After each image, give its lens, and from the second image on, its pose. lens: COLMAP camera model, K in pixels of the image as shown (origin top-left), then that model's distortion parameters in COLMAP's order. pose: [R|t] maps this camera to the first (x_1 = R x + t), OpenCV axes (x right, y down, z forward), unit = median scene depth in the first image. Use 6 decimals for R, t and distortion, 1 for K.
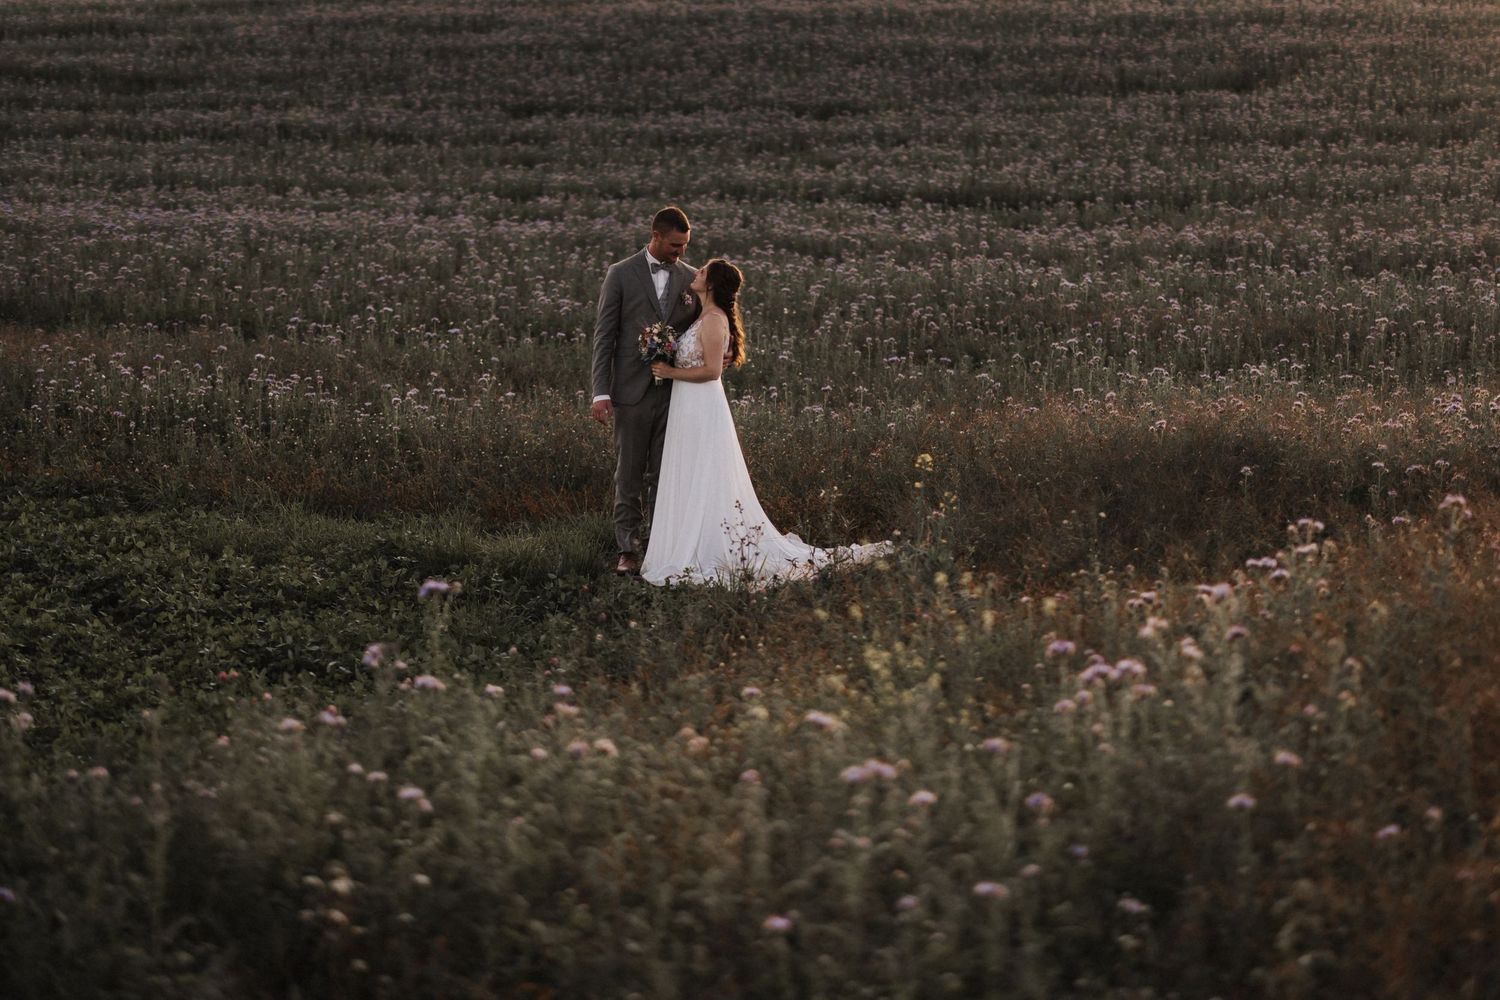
lens RADIAL K [[2712.6, 0, 750.0], [0, 2712.6, 500.0], [0, 0, 1]] dist [-0.006110, 0.048613]
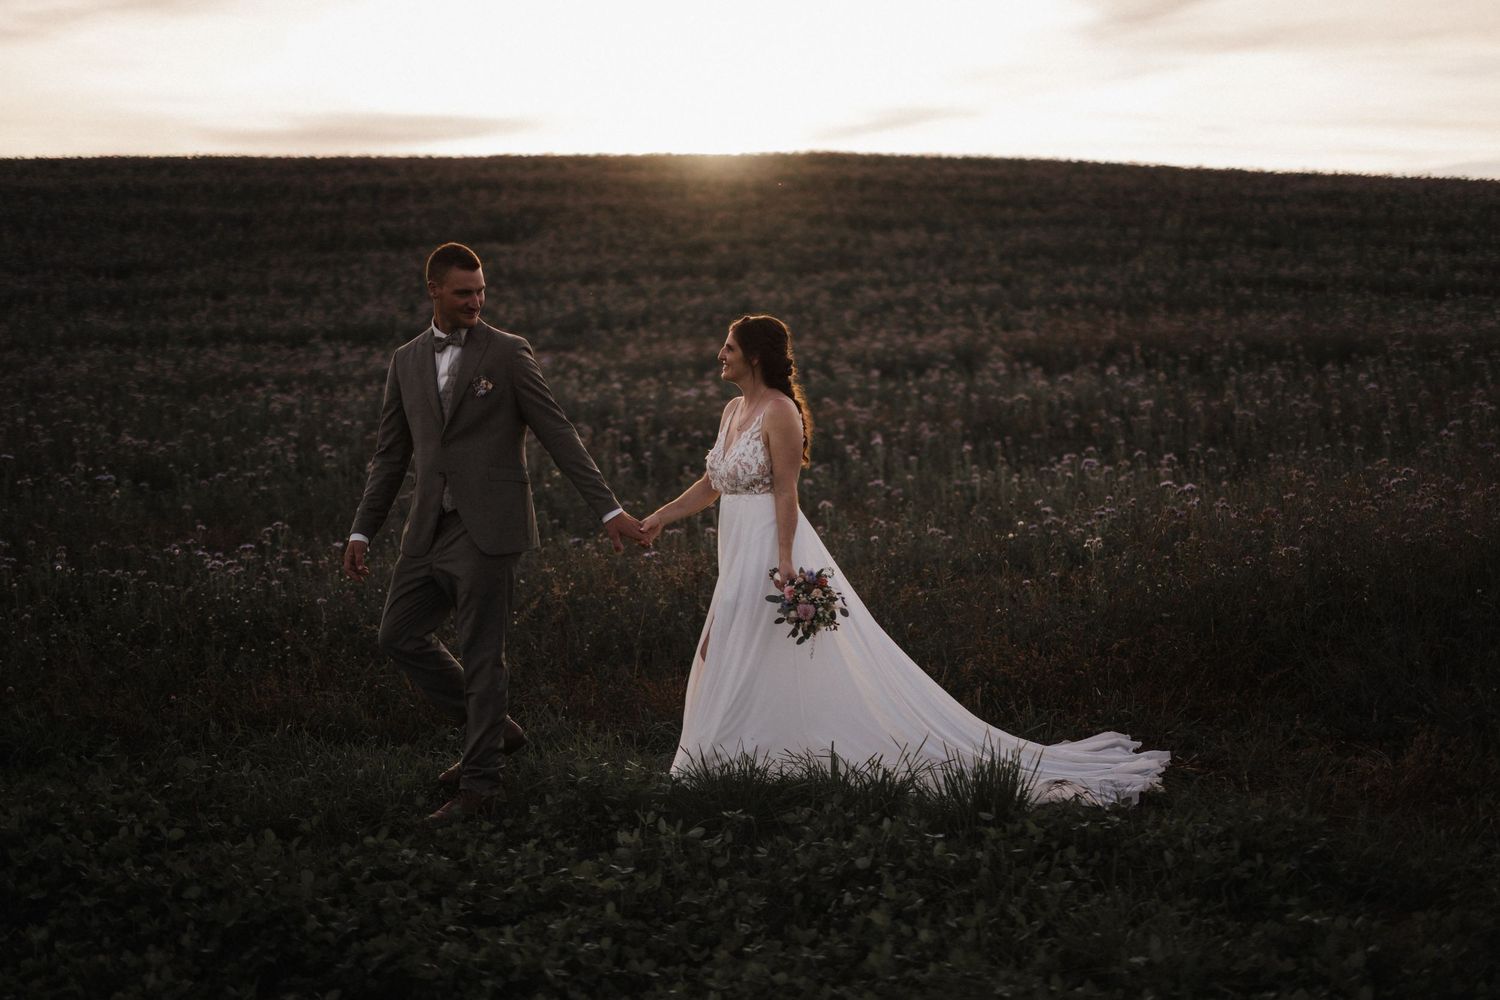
lens RADIAL K [[2196.7, 0, 750.0], [0, 2196.7, 500.0], [0, 0, 1]] dist [0.007738, 0.032886]
pose [[0.927791, -0.066211, 0.367178, -0.073643], [0.083666, 0.995986, -0.031808, -0.007822], [-0.363599, 0.060231, 0.929607, 0.134530]]
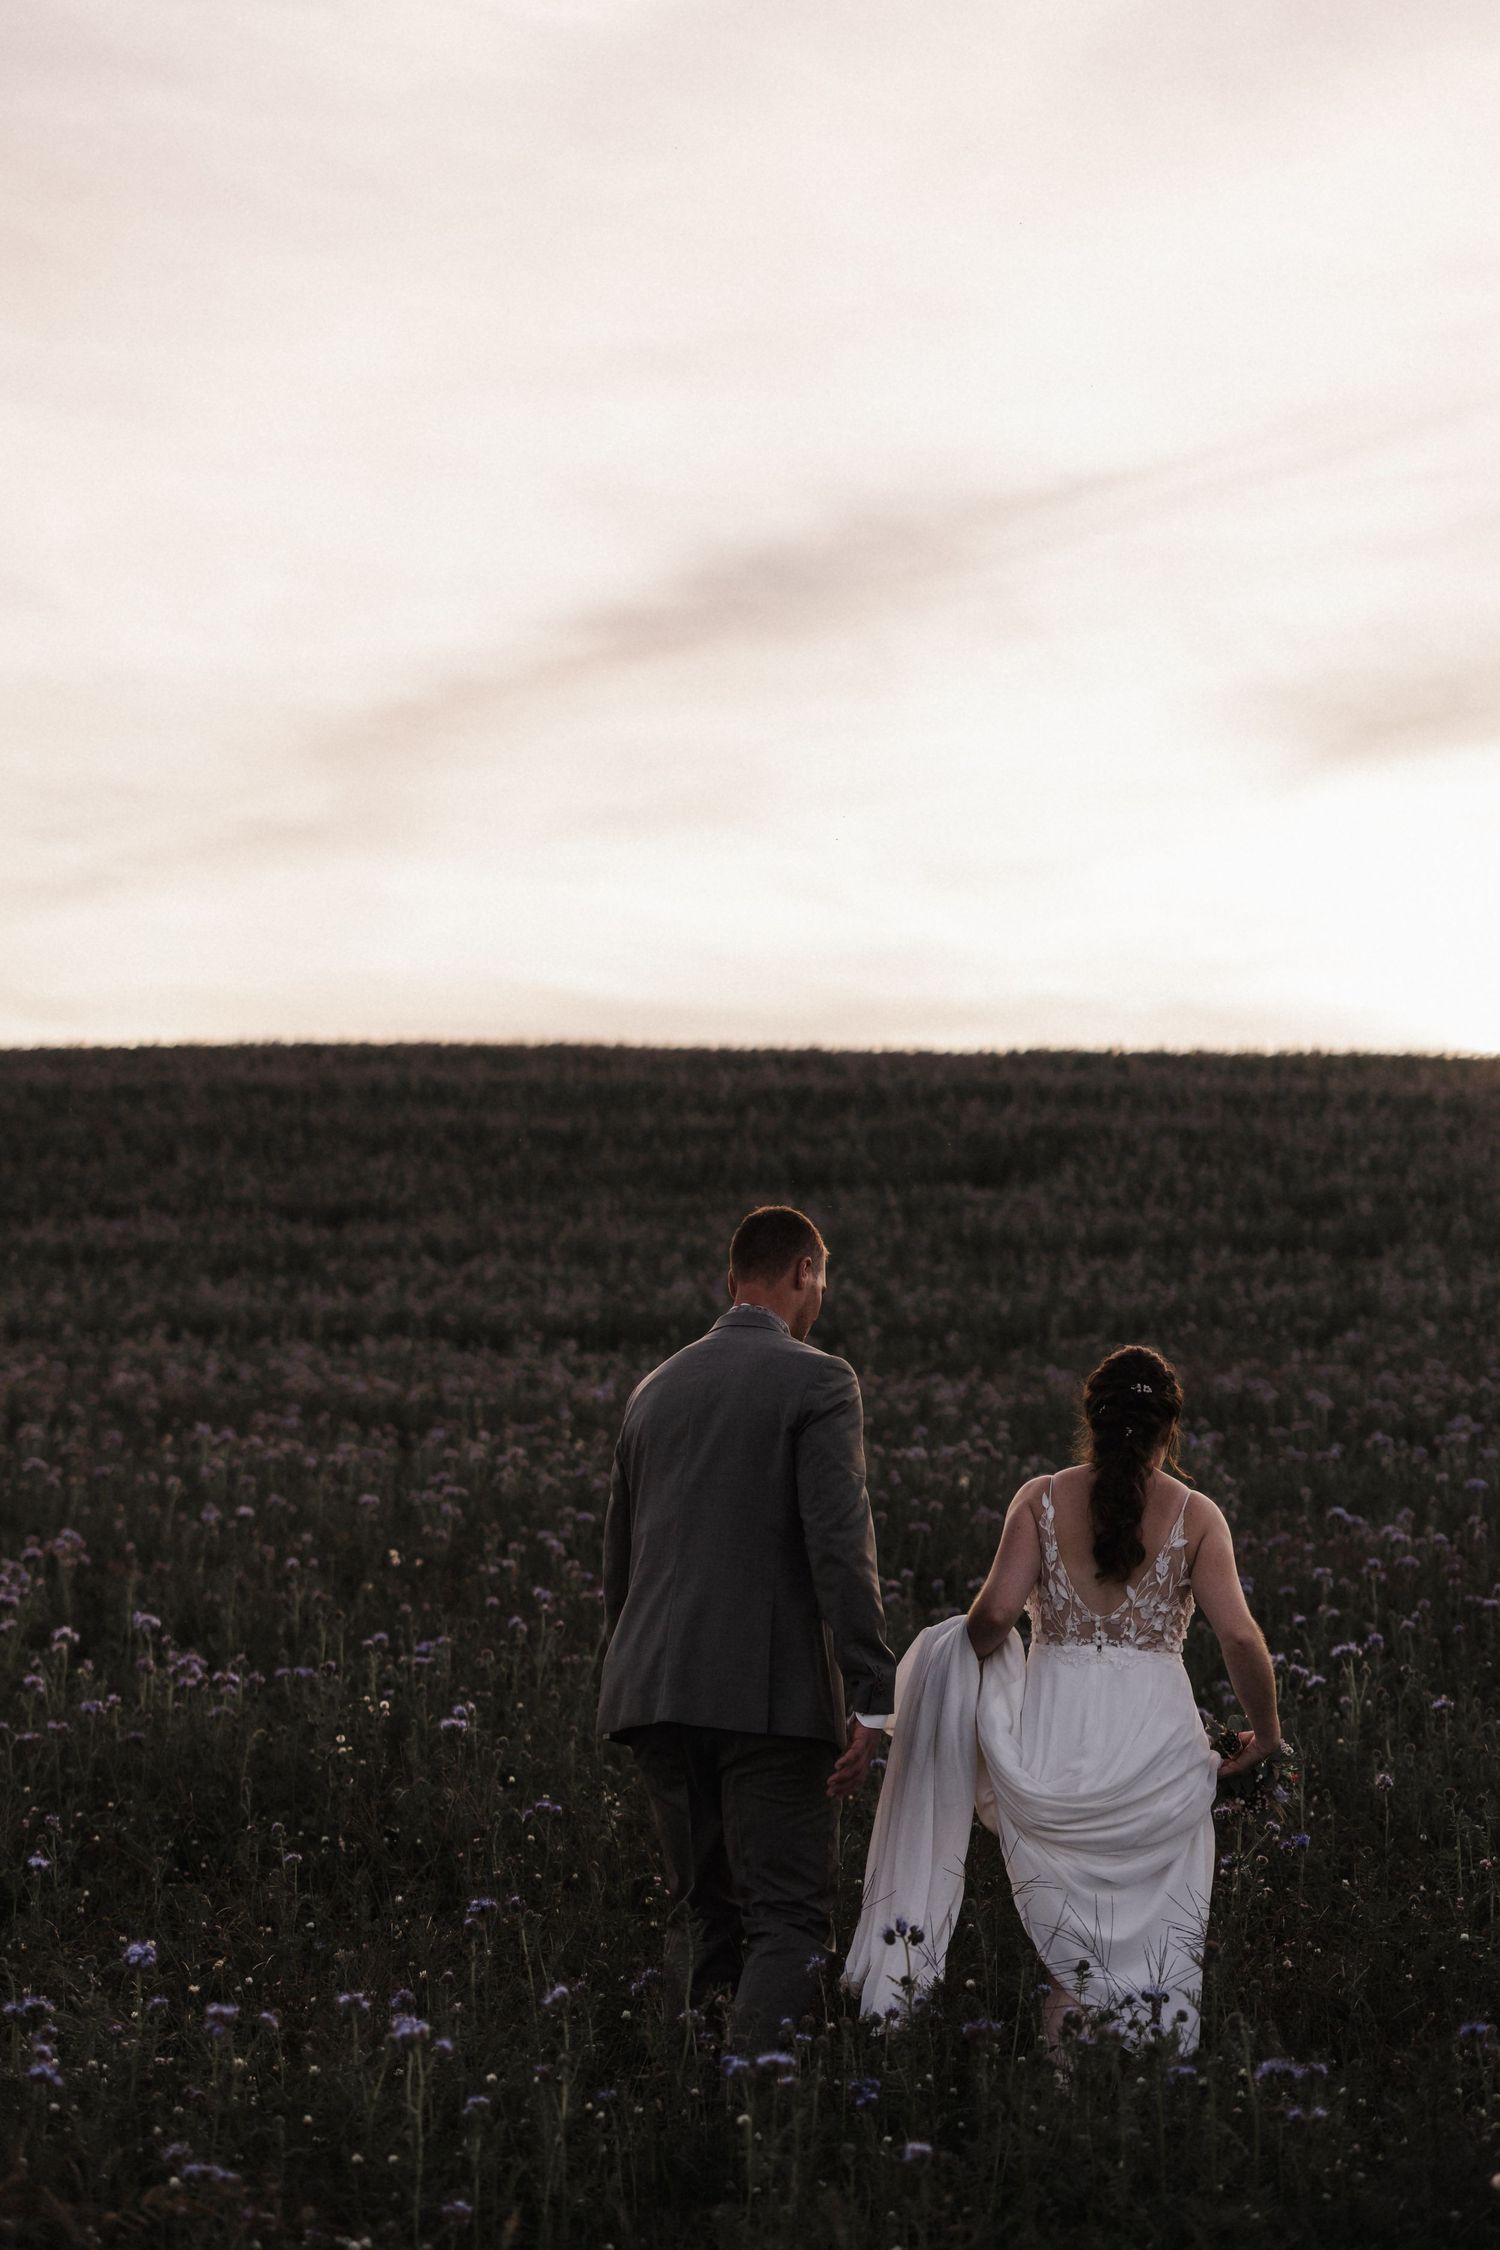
lens RADIAL K [[3437.2, 0, 790.7], [0, 3437.2, 1129.6], [0, 0, 1]] dist [0.001987, 0.027946]
pose [[0.984959, 0.009057, 0.172549, -0.006710], [0.022833, 0.983045, -0.181936, -0.018280], [-0.171271, 0.183139, 0.968053, 0.237765]]
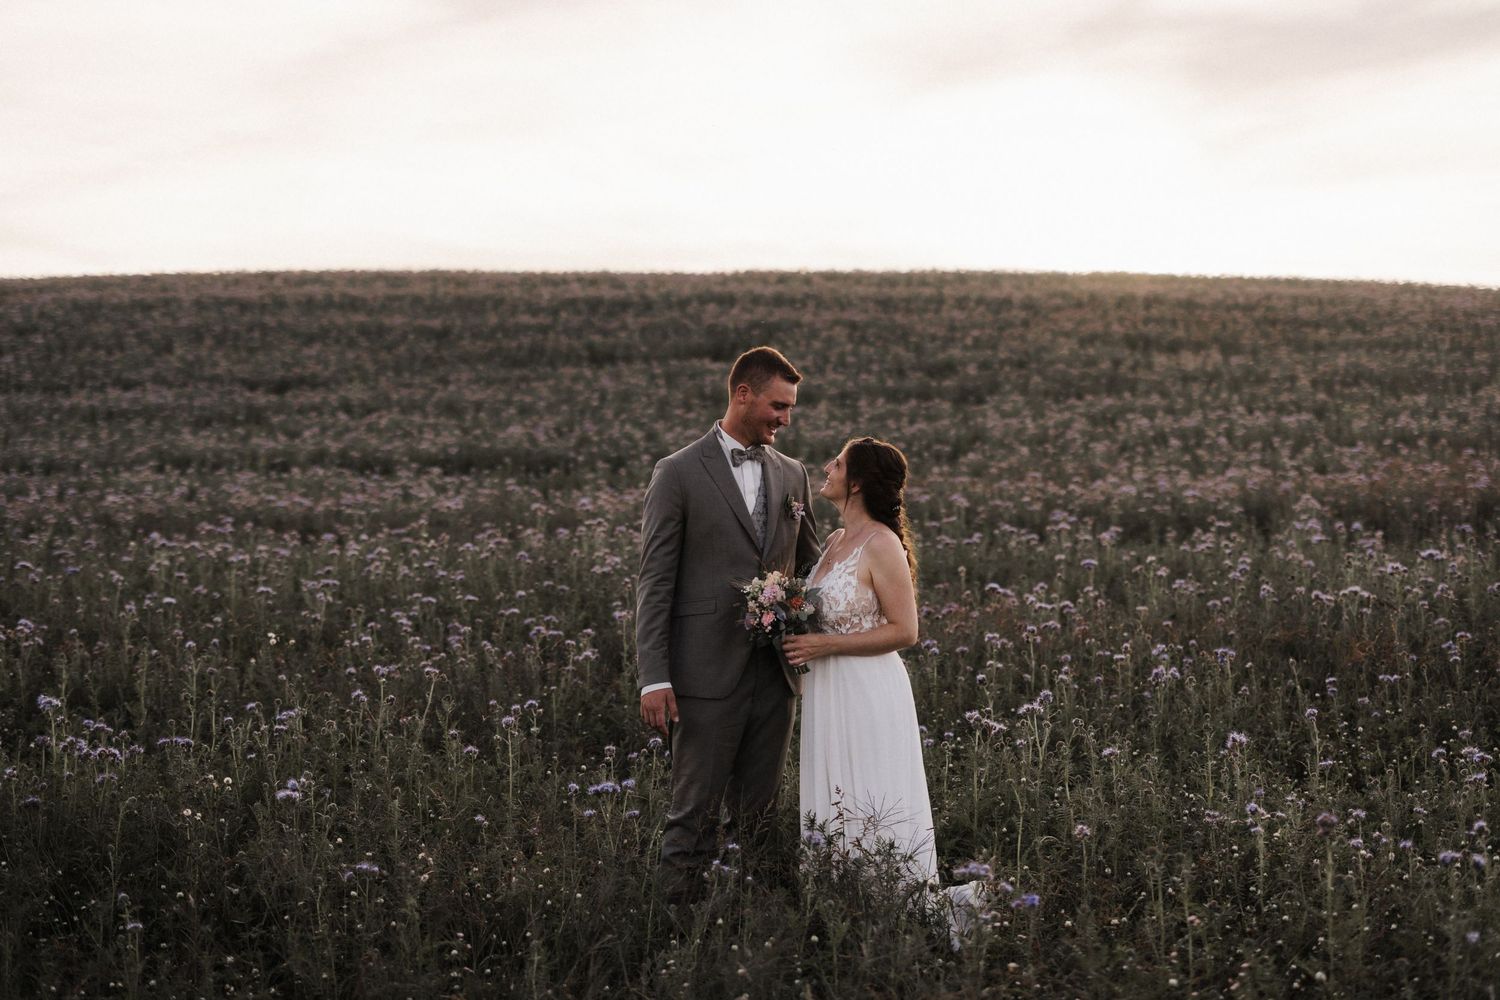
lens RADIAL K [[2196.7, 0, 750.0], [0, 2196.7, 500.0], [0, 0, 1]] dist [0.007738, 0.032886]
pose [[0.970103, -0.020838, 0.241798, 0.000834], [0.046934, 0.993608, -0.102670, -0.022688], [-0.238113, 0.110949, 0.964879, 0.273727]]
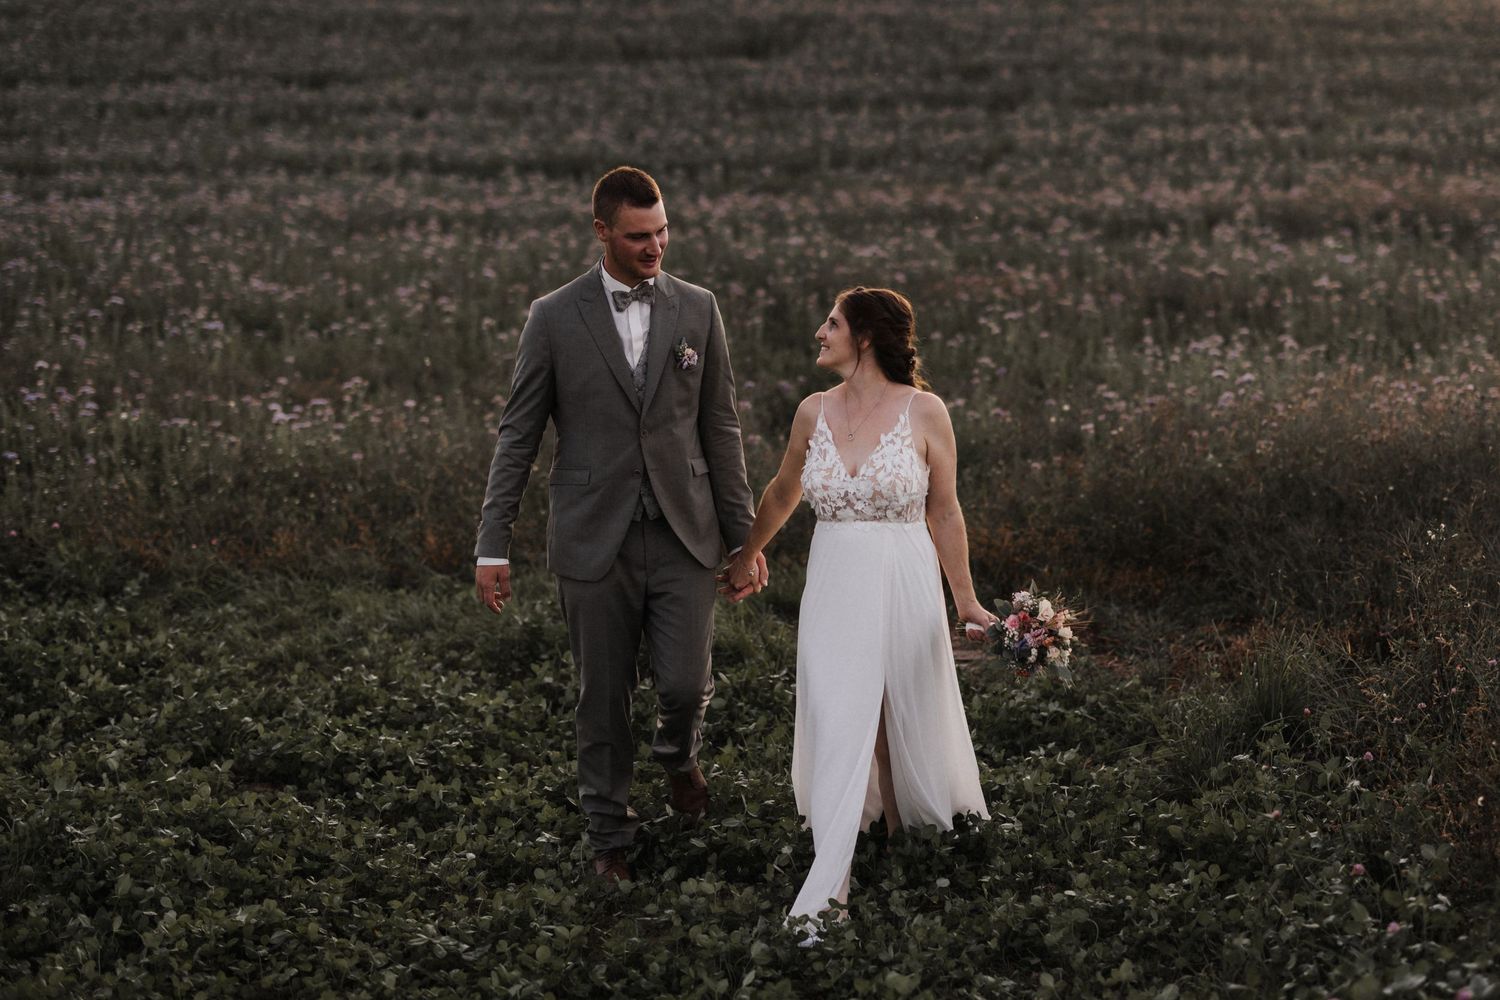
lens RADIAL K [[2676.4, 0, 875.7], [0, 2676.4, 498.5], [0, 0, 1]] dist [0.007367, 0.048920]
pose [[0.957218, -0.046963, 0.285531, -0.063872], [0.045028, 0.998897, 0.013344, -0.005778], [-0.285842, 0.000084, 0.958277, 0.082938]]
